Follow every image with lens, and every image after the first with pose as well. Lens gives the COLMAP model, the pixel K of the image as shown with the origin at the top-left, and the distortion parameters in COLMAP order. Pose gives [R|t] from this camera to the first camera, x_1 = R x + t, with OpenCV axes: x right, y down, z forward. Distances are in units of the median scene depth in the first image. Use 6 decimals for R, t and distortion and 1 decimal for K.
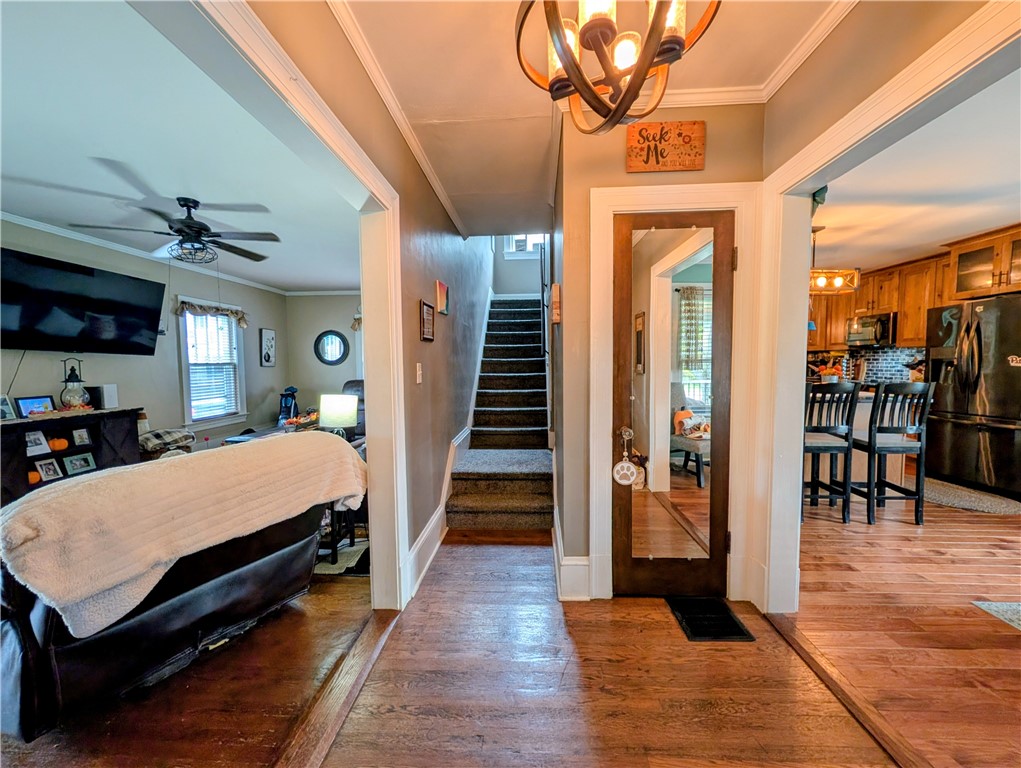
lens RADIAL K [[396.1, 0, 514.0], [0, 396.1, 383.3], [0, 0, 1]] dist [0.004090, 0.000663]
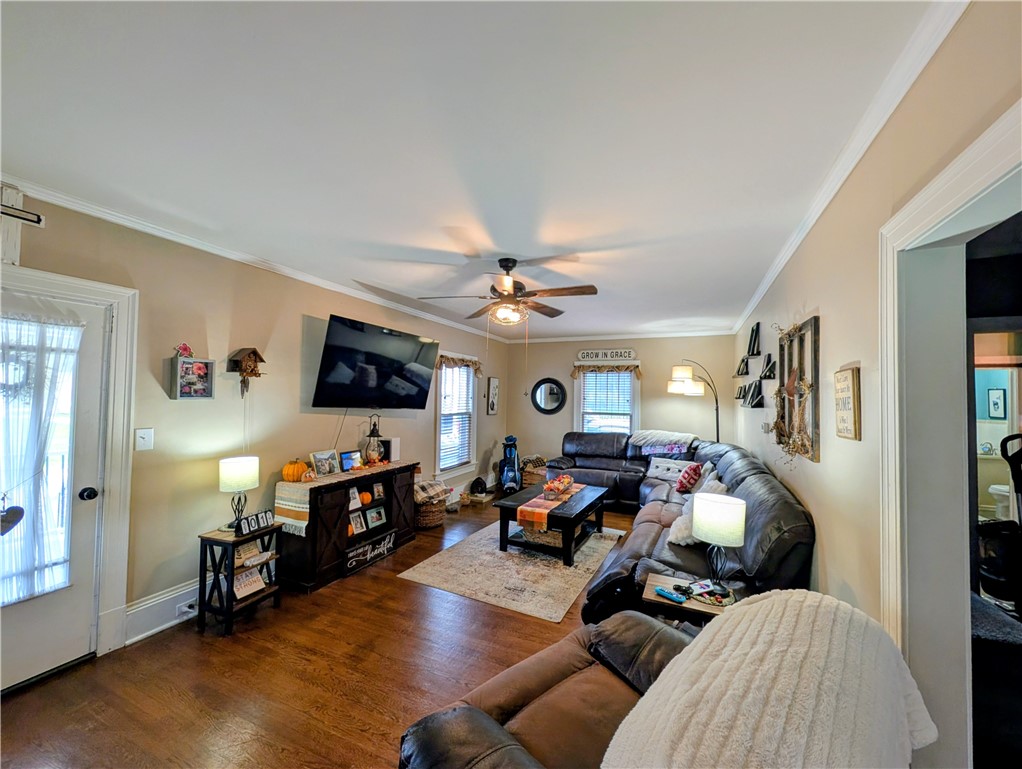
lens RADIAL K [[396.5, 0, 504.7], [0, 396.5, 382.8], [0, 0, 1]] dist [0.004090, 0.000663]
pose [[0.933515, 0.012270, -0.358329, -0.345428], [-0.043635, 0.995873, -0.079574, -0.066093], [0.355874, 0.089919, 0.930198, 0.106427]]
